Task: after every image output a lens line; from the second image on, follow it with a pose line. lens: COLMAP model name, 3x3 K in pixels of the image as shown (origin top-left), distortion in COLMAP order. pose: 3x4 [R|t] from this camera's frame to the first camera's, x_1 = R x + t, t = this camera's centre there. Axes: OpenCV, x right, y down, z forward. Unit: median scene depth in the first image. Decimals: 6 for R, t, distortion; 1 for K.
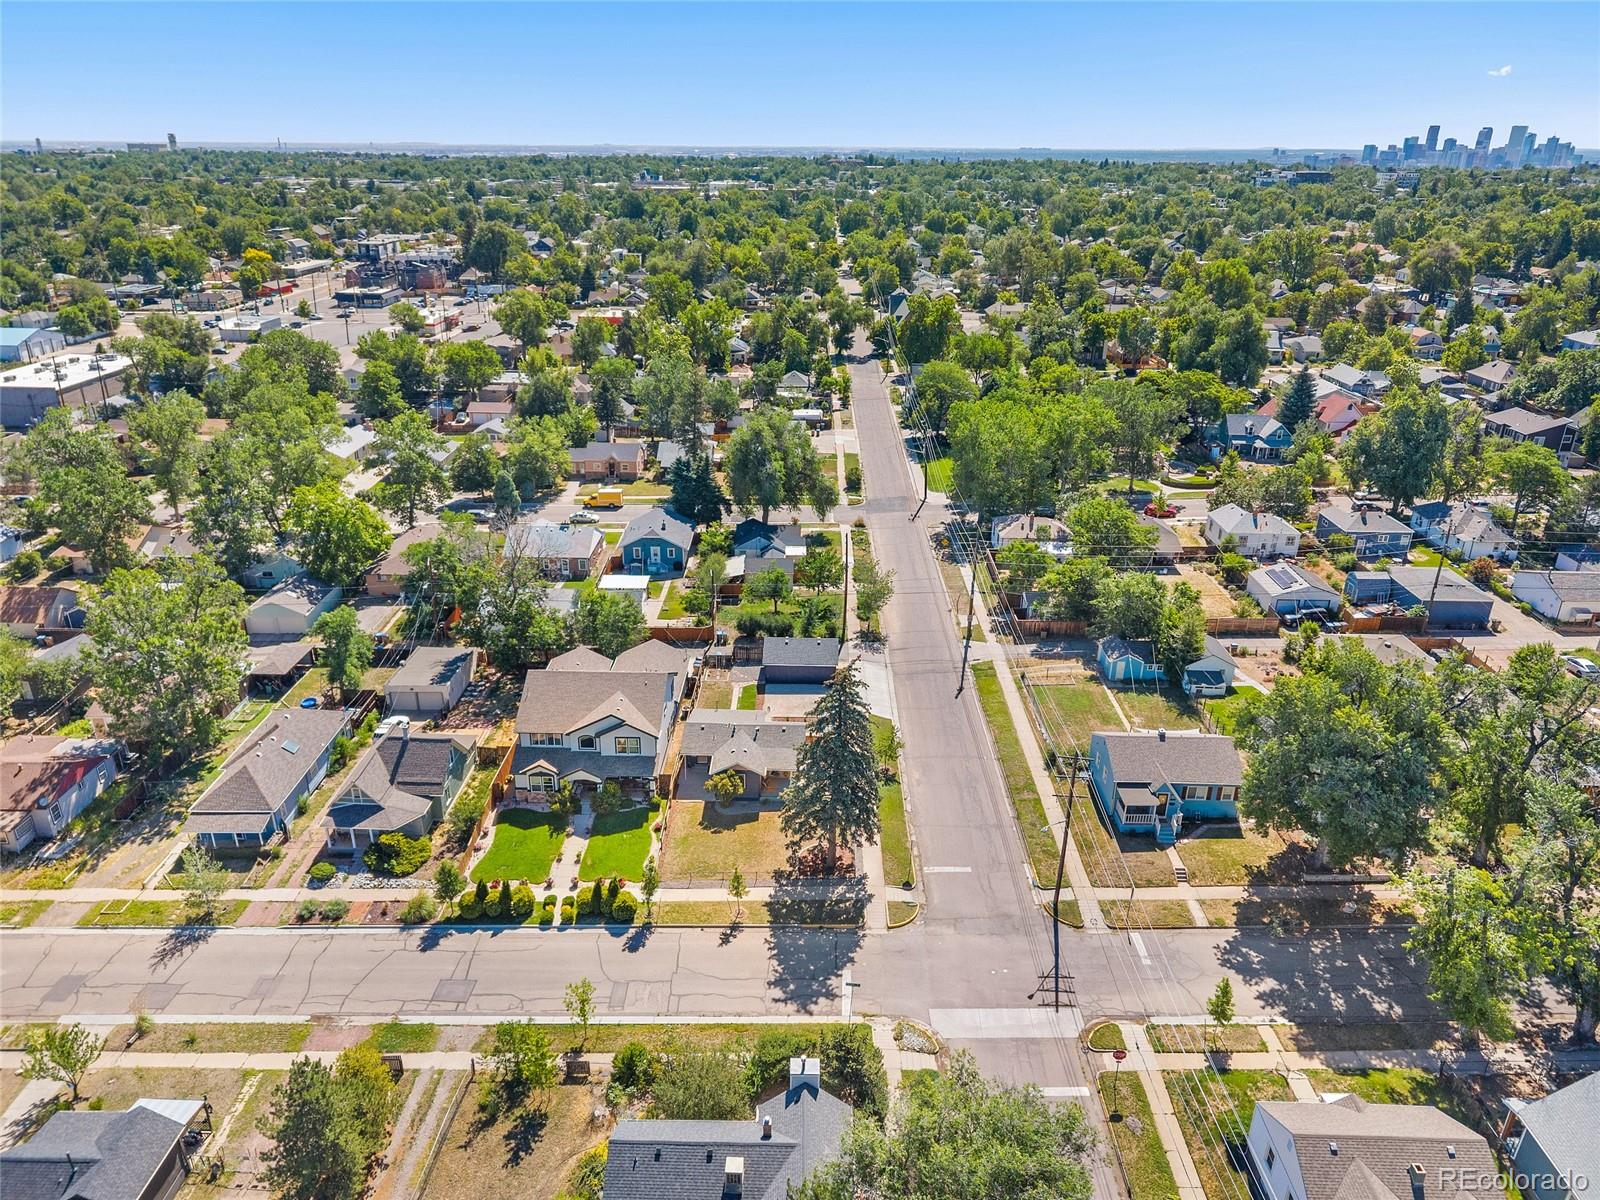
lens RADIAL K [[1089.5, 0, 801.2], [0, 1089.5, 605.8], [0, 0, 1]] dist [0.009850, -0.007322]
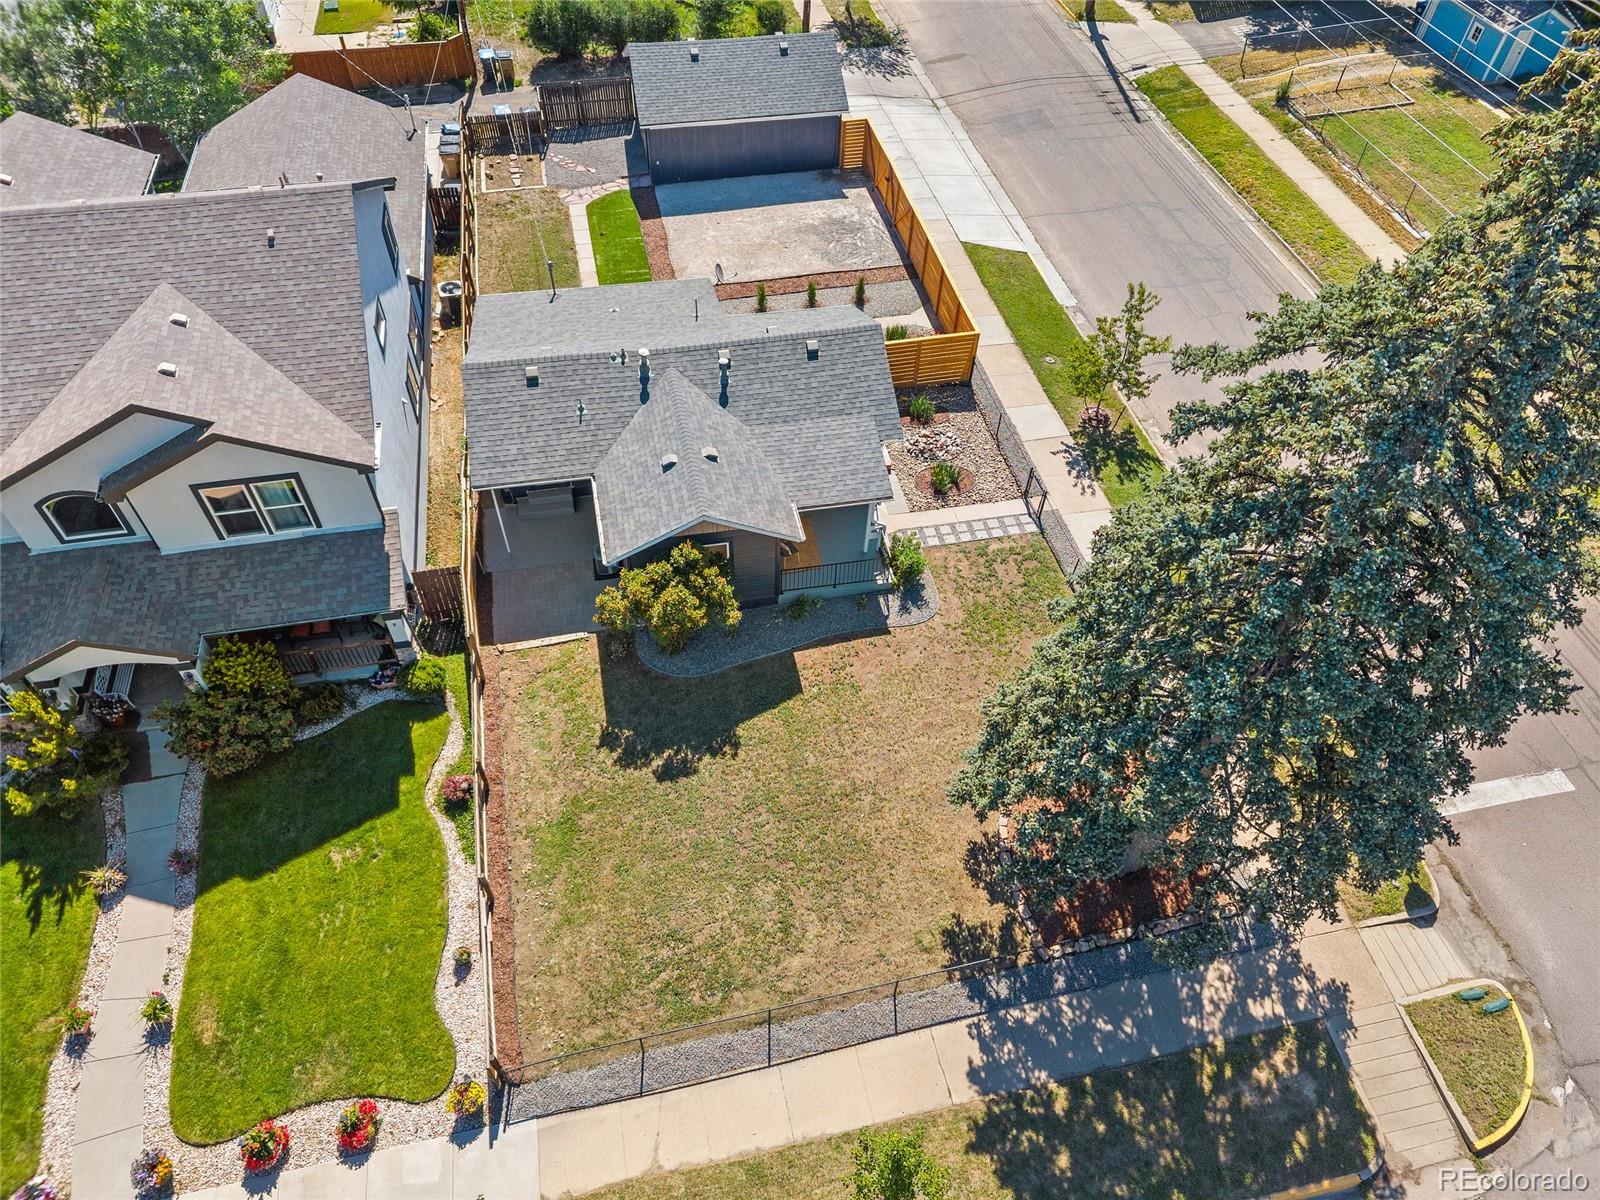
lens RADIAL K [[1089.5, 0, 801.2], [0, 1089.5, 605.8], [0, 0, 1]] dist [0.009850, -0.007322]
pose [[0.973476, -0.166261, 0.157170, -0.081294], [0.079565, 0.890098, 0.448771, 0.045458], [-0.214510, -0.424362, 0.879717, 0.750063]]
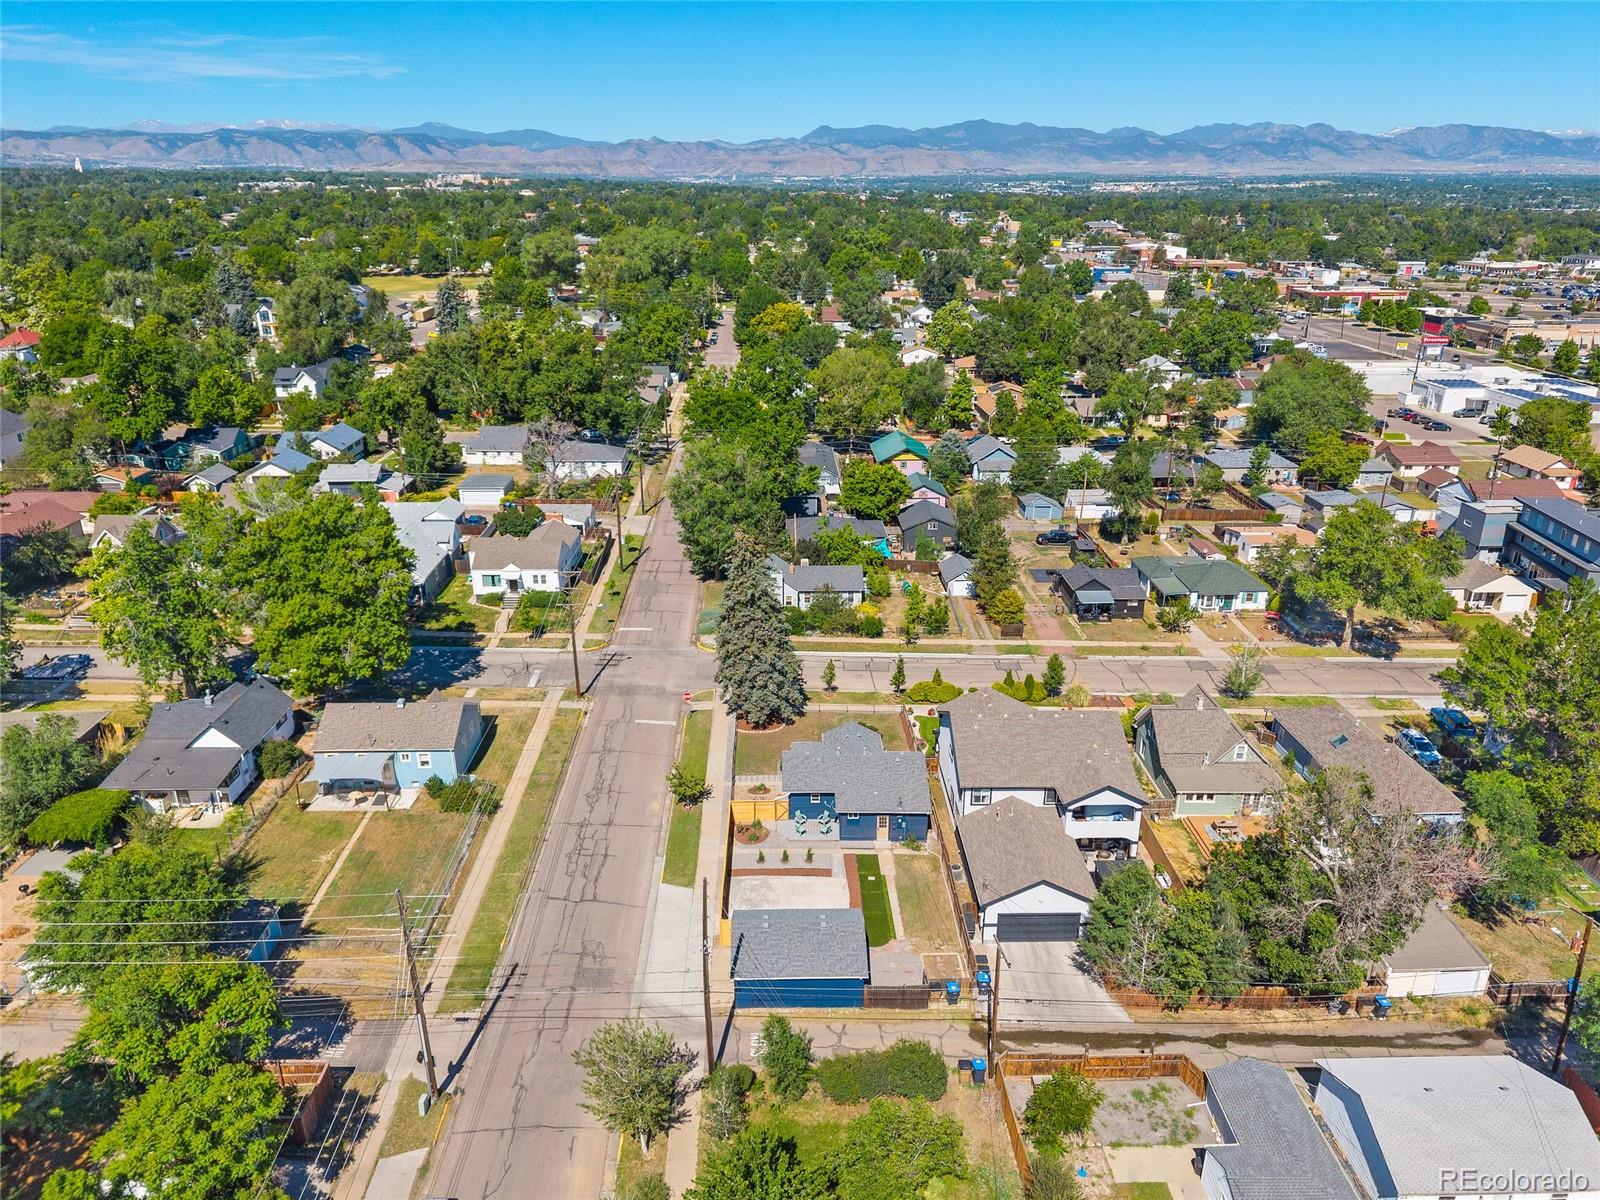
lens RADIAL K [[1044.9, 0, 770.9], [0, 1044.9, 598.0], [0, 0, 1]] dist [0.001362, -0.001156]
pose [[-0.999763, 0.014148, -0.016531, 0.025836], [-0.001346, 0.718085, 0.695955, -0.578152], [0.021717, 0.695812, -0.717896, 1.591525]]
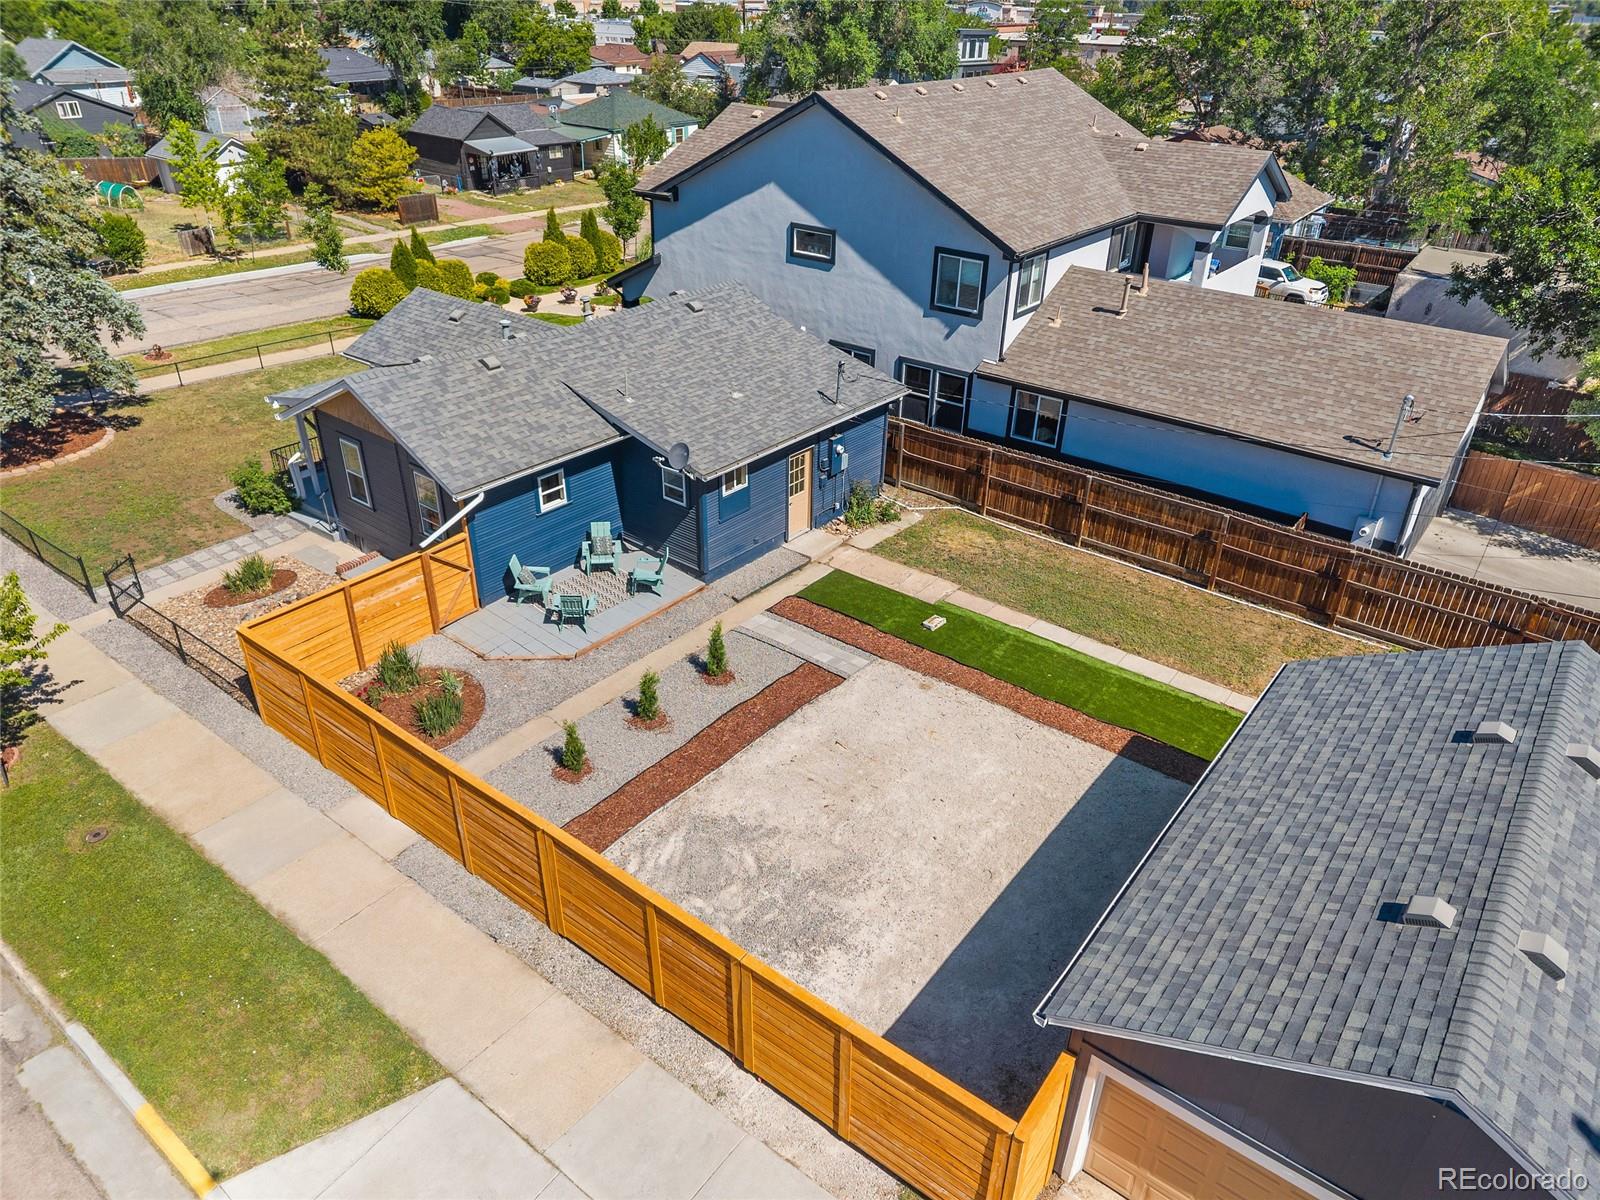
lens RADIAL K [[1056.7, 0, 819.8], [0, 1056.7, 605.1], [0, 0, 1]] dist [0.000538, -0.003969]
pose [[-0.584008, 0.392324, -0.710645, 0.118091], [-0.347635, 0.670230, 0.655699, -0.025734], [0.733543, 0.629979, -0.255034, 1.213703]]
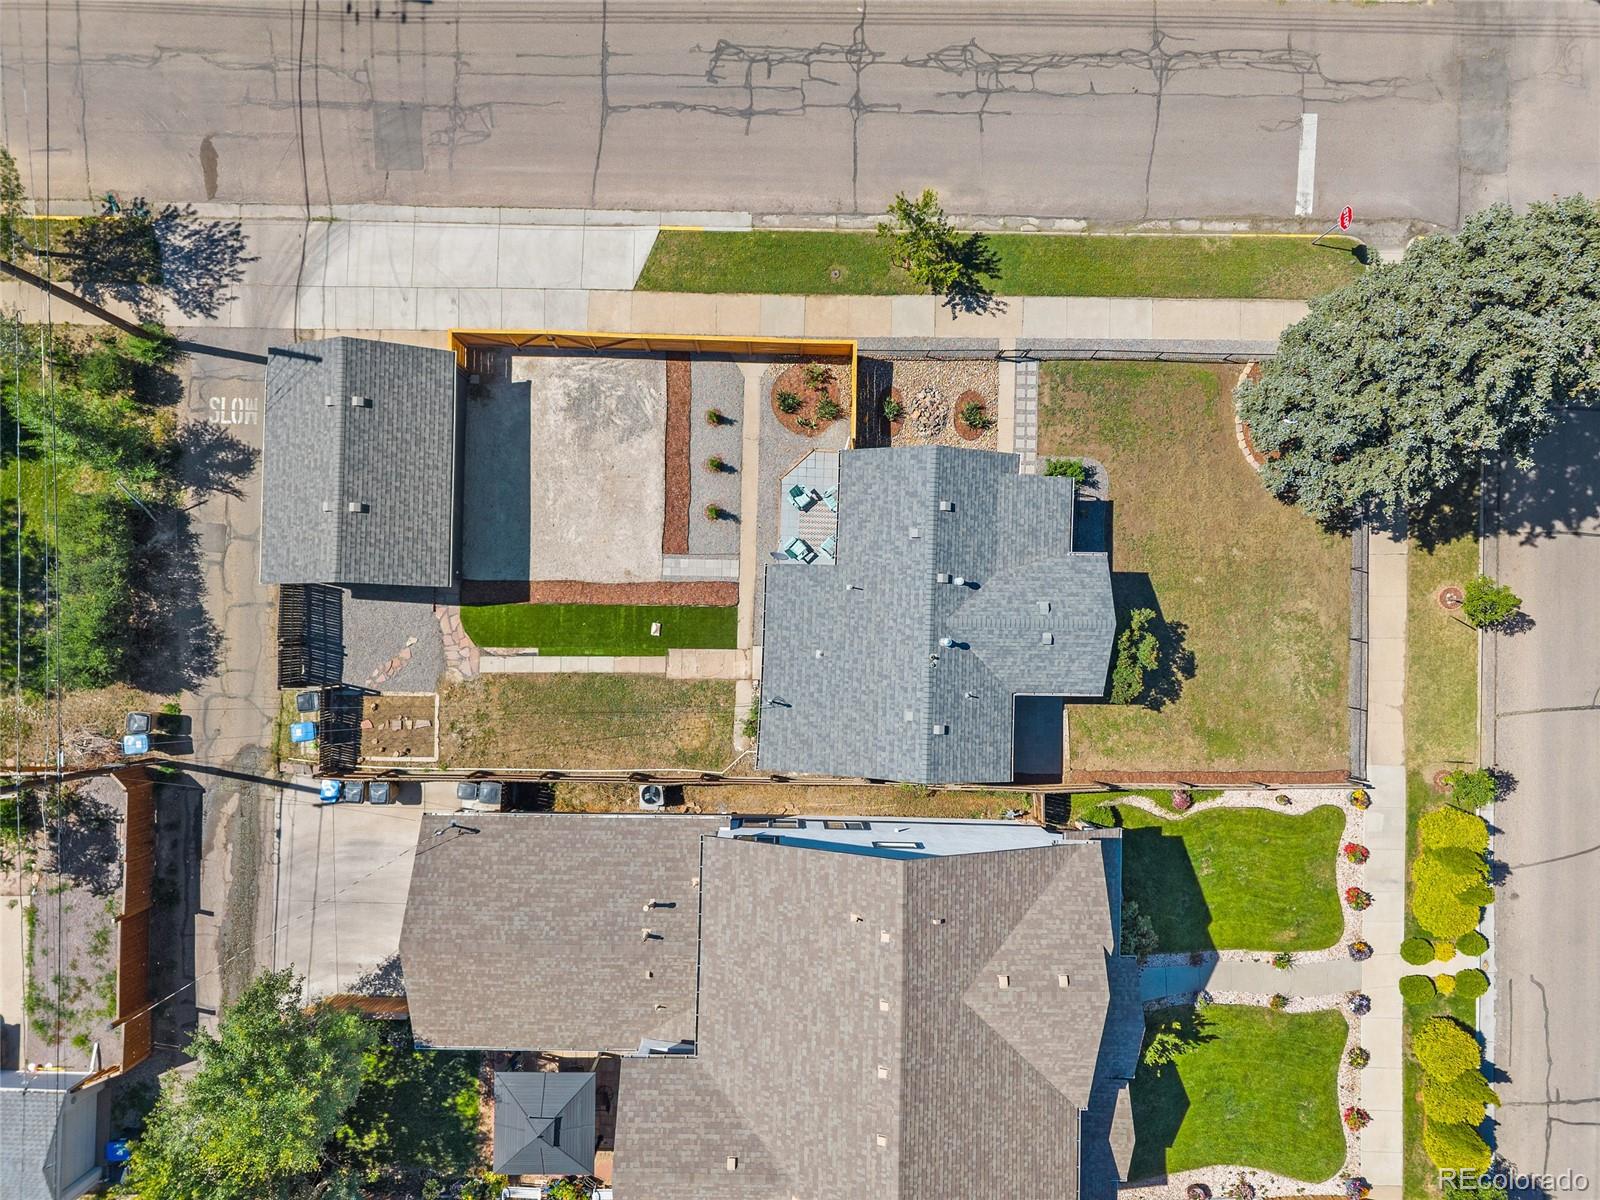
lens RADIAL K [[1089.5, 0, 801.2], [0, 1089.5, 605.8], [0, 0, 1]] dist [0.009850, -0.007322]
pose [[-0.007524, -0.999906, 0.011437, -0.056023], [0.369600, 0.007847, 0.929158, -0.256480], [-0.929160, 0.011218, 0.369506, 0.963918]]
